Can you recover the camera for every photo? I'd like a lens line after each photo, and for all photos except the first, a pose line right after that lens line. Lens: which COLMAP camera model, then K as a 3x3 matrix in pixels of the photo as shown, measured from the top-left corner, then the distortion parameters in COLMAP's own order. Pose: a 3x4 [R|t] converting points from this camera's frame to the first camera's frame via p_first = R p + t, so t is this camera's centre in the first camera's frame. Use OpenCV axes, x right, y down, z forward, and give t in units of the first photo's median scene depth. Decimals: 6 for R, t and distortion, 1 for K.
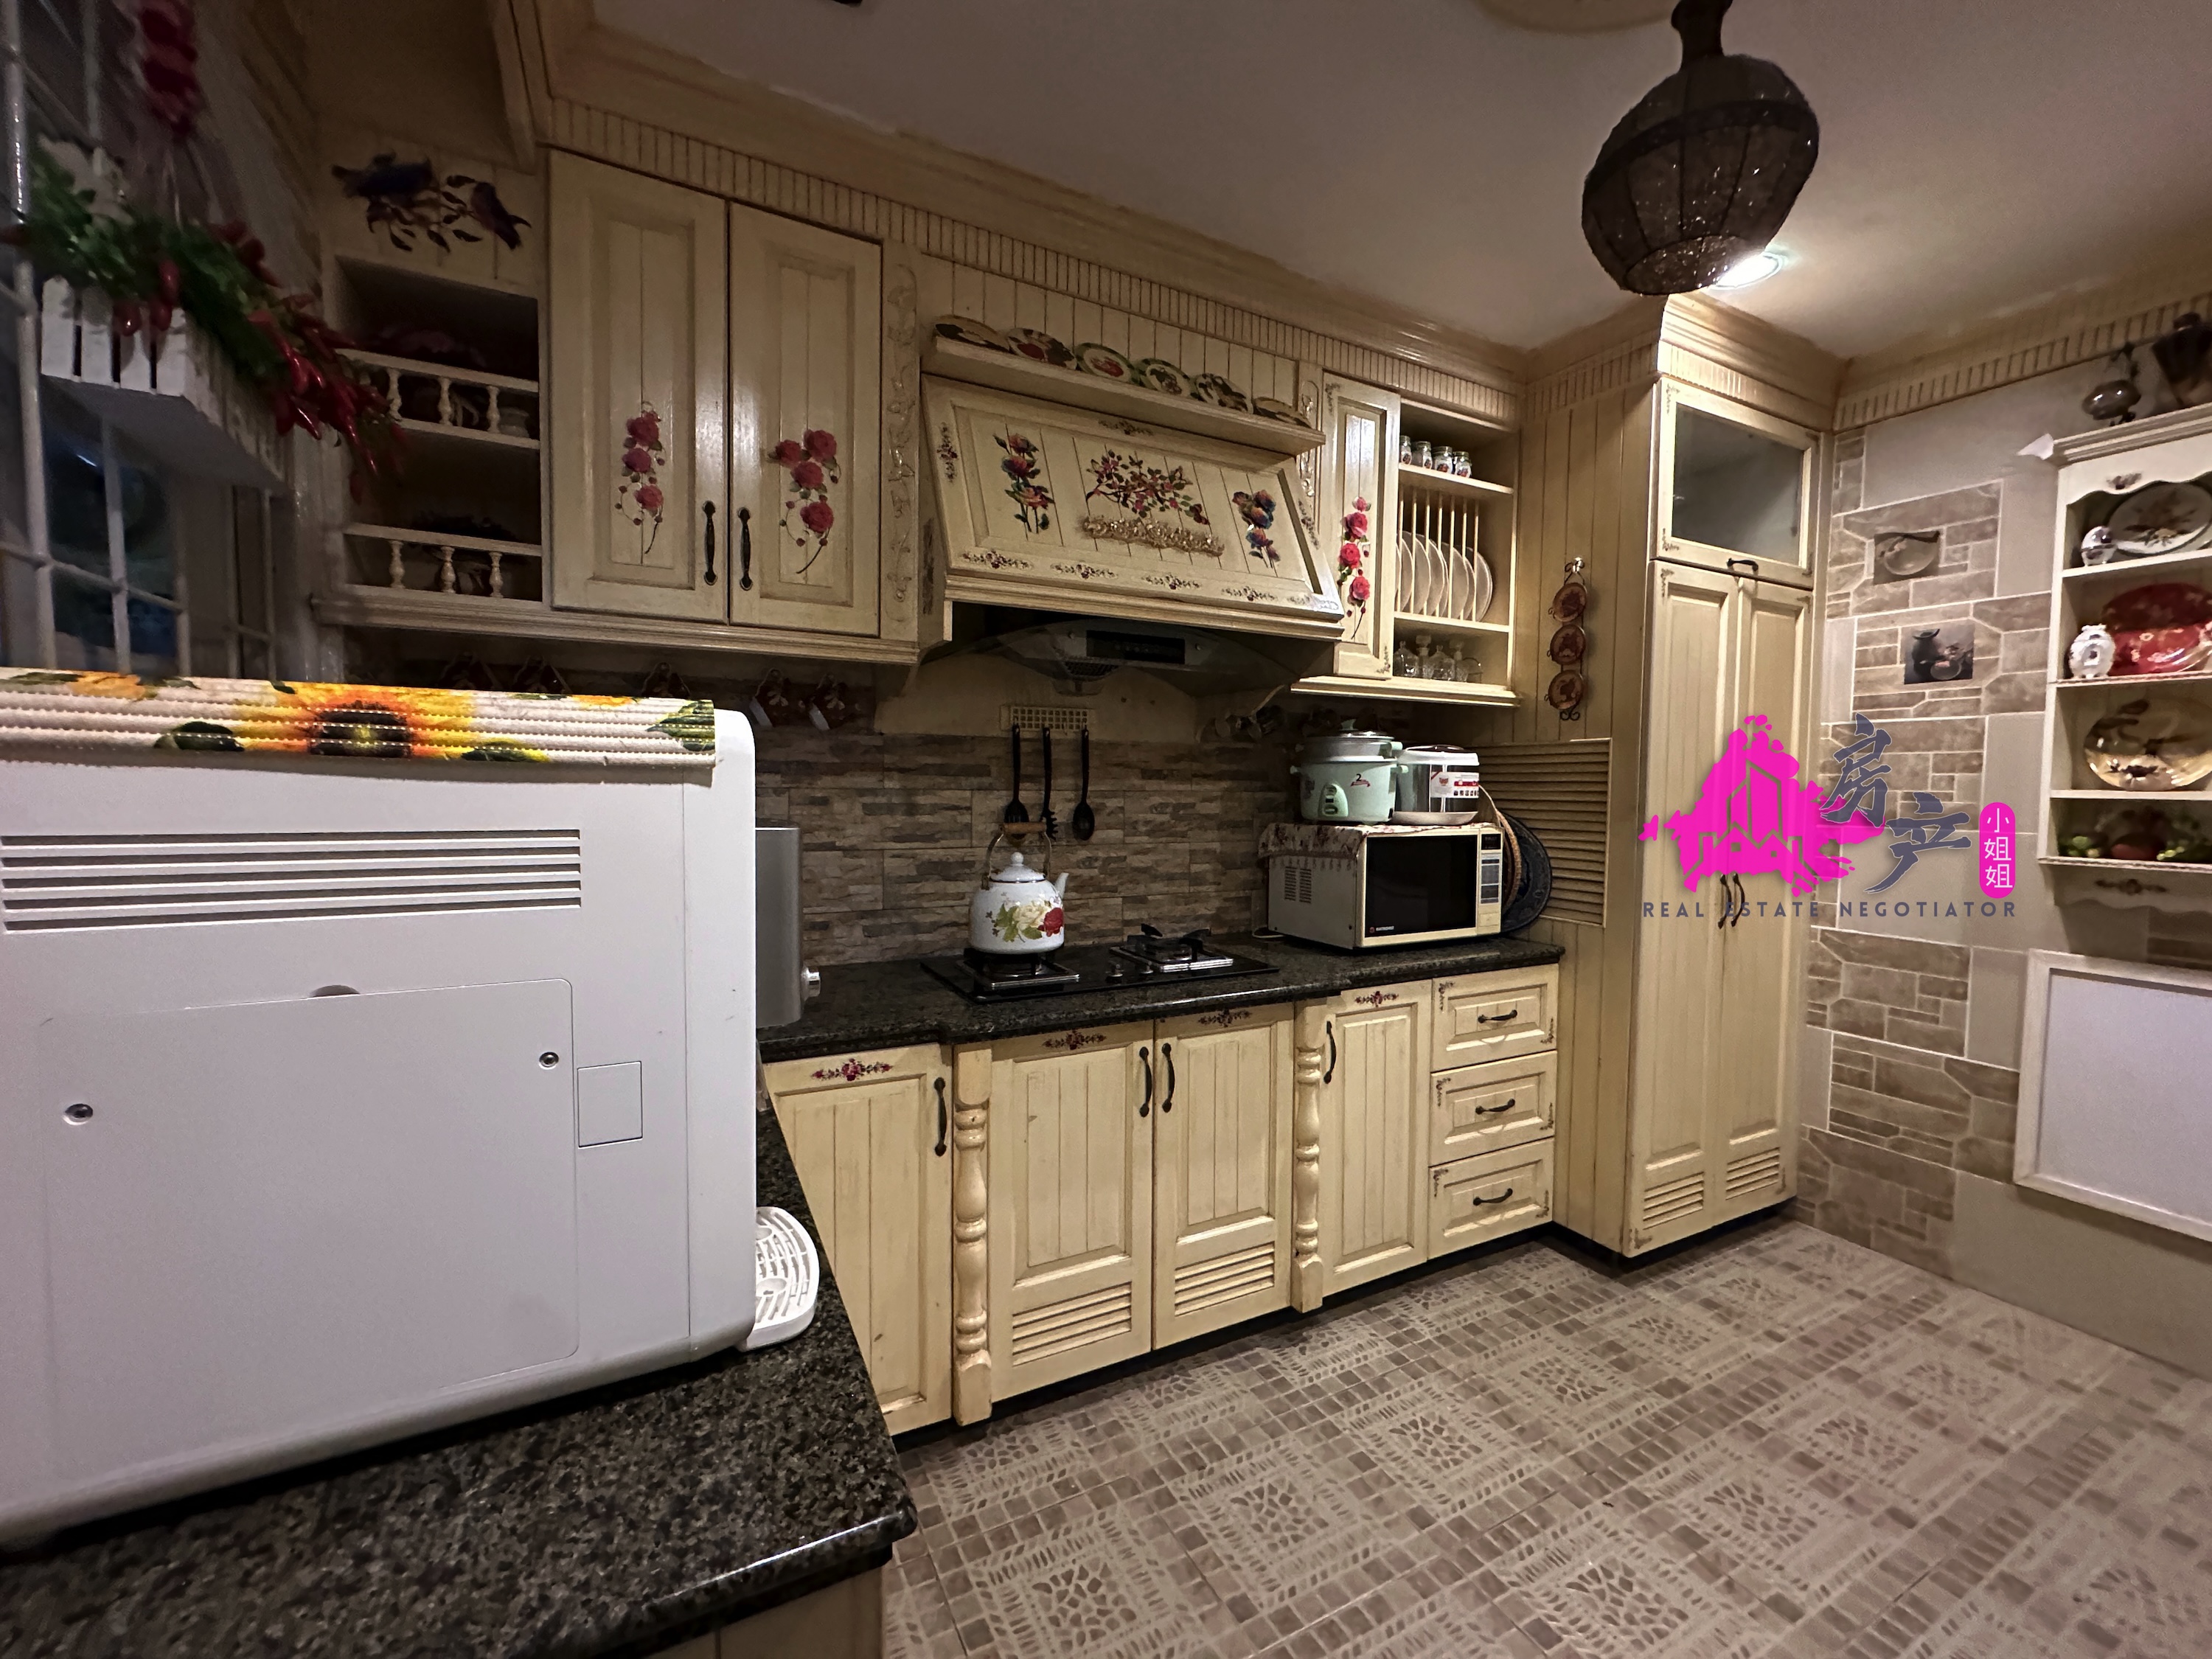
lens RADIAL K [[887.6, 0, 1119.0], [0, 887.6, 826.1], [0, 0, 1]] dist [0.002159, 0.000405]
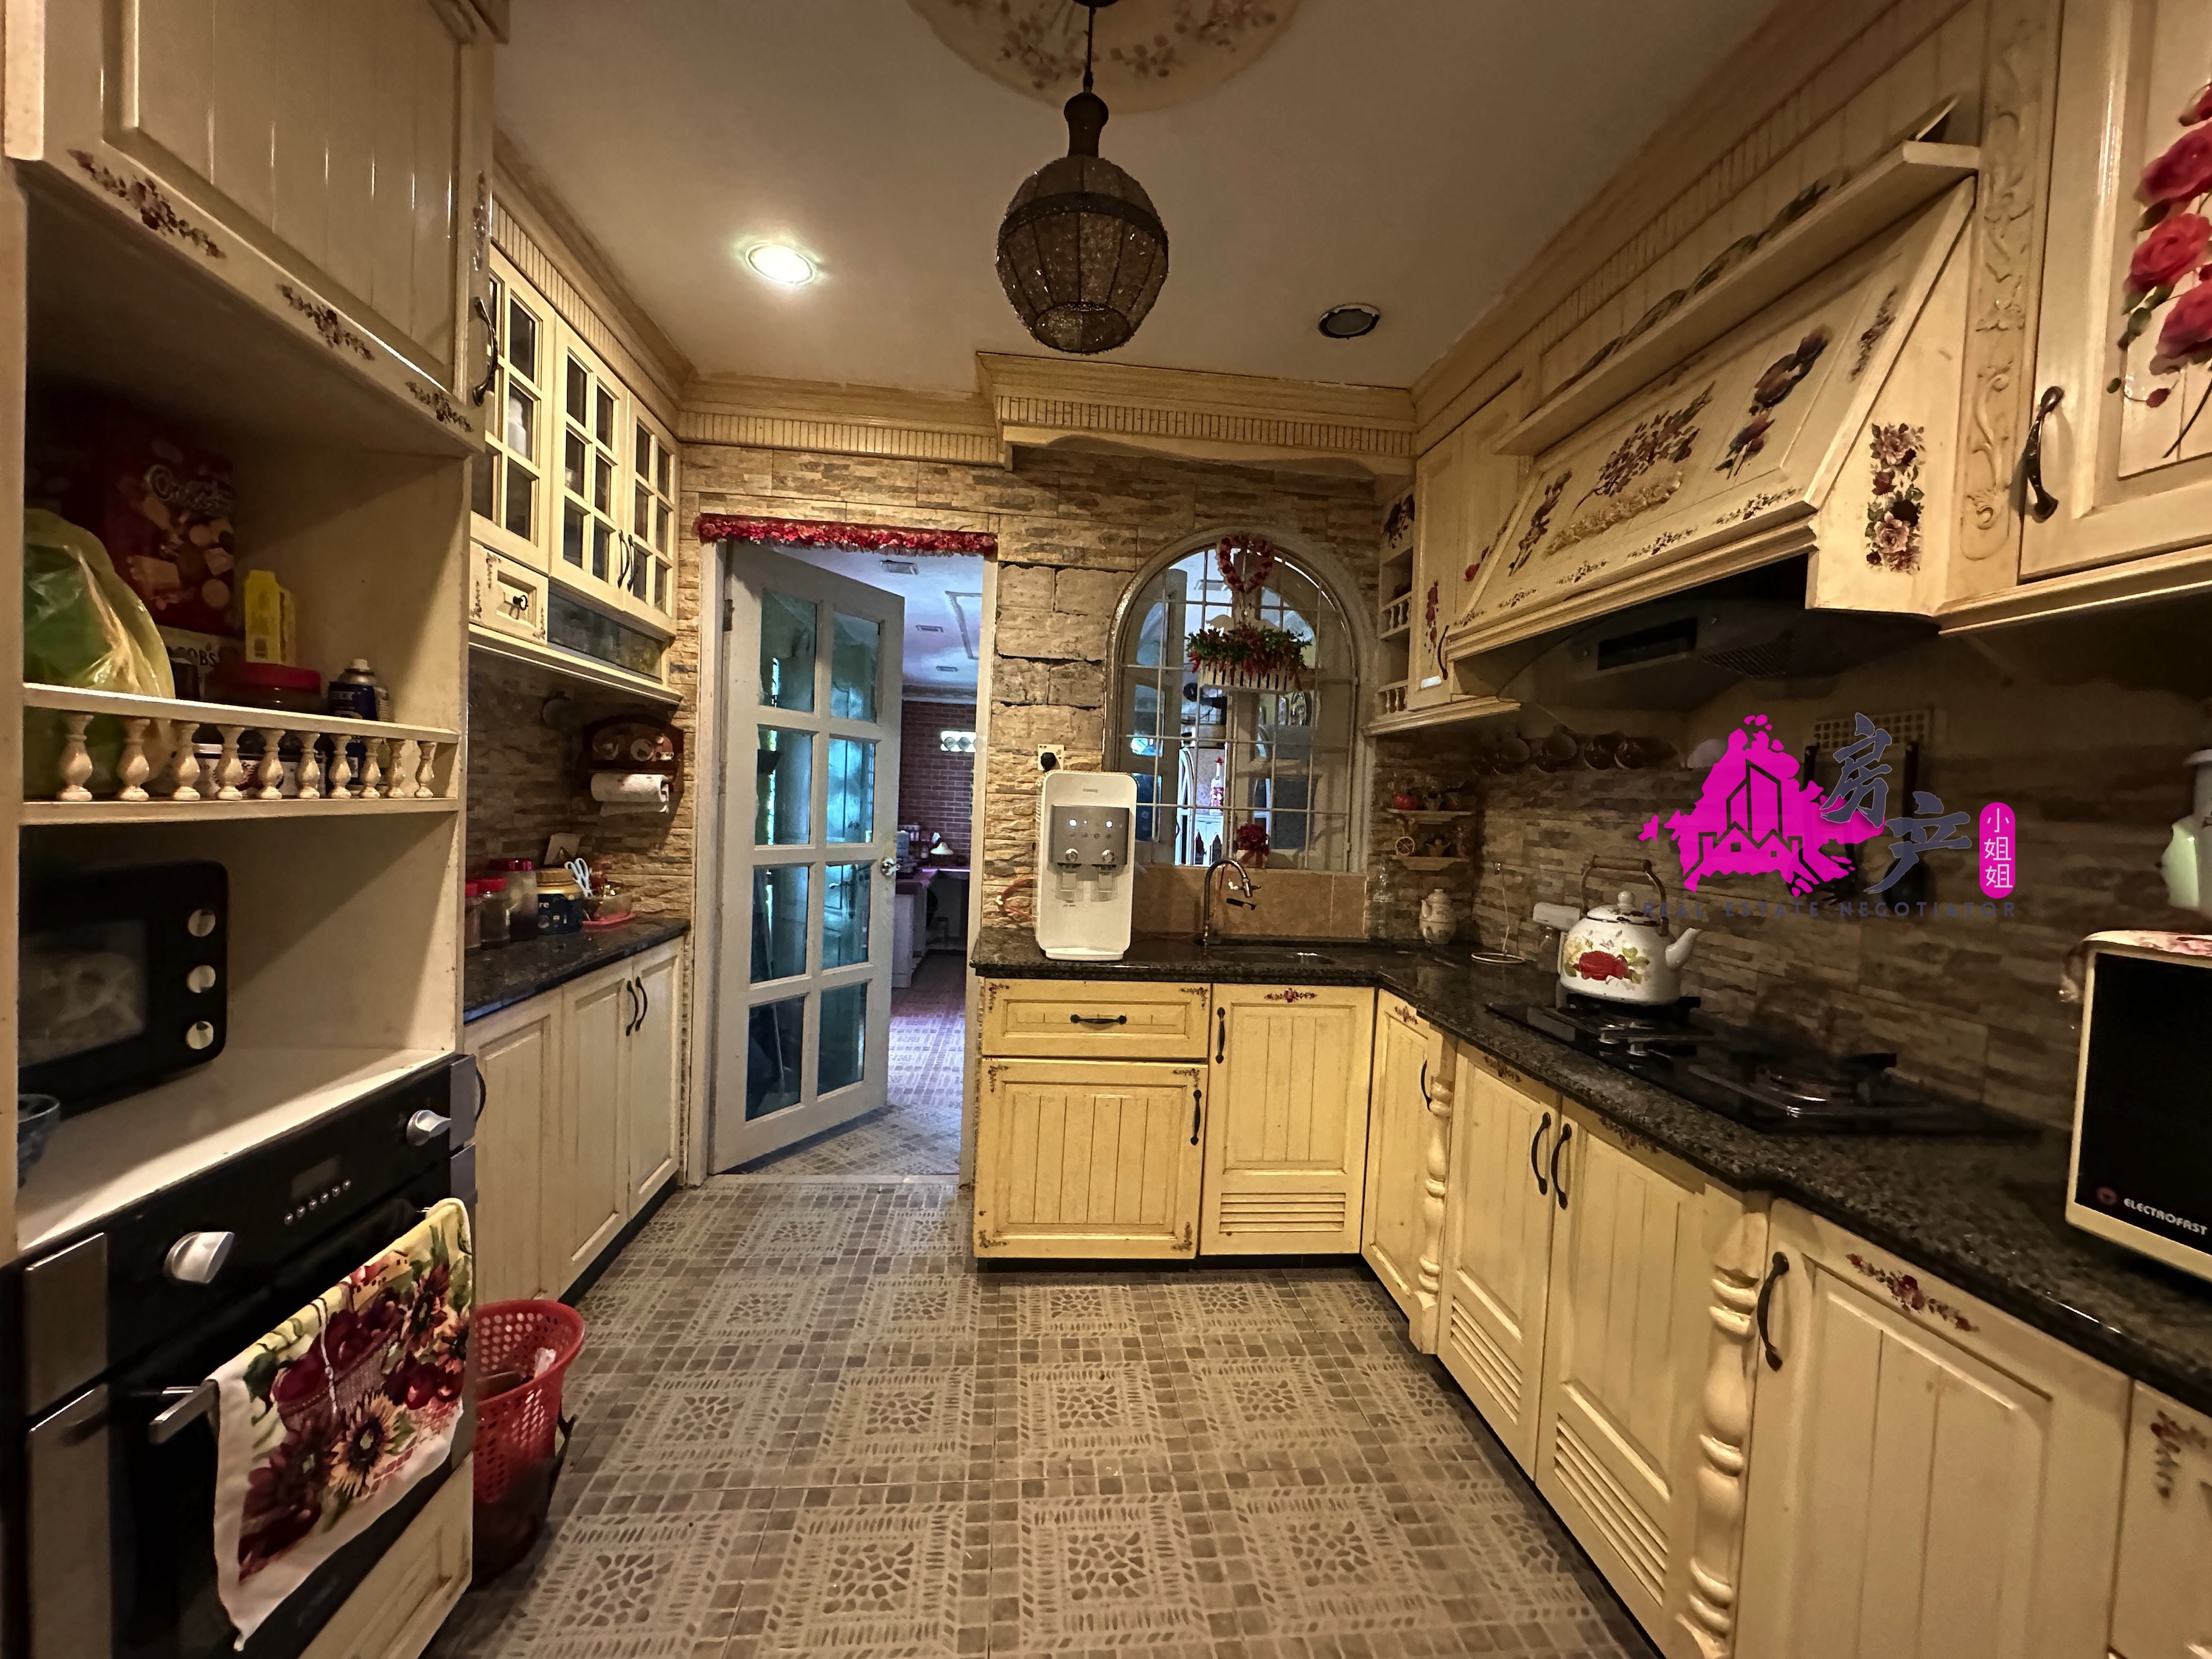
lens RADIAL K [[887.6, 0, 1110.6], [0, 887.6, 835.2], [0, 0, 1]] dist [0.002159, 0.000405]
pose [[-0.360457, 0.007000, -0.932750, 0.851387], [-0.093742, 0.994637, 0.043691, -0.016225], [0.928053, 0.103187, -0.357868, 0.763905]]
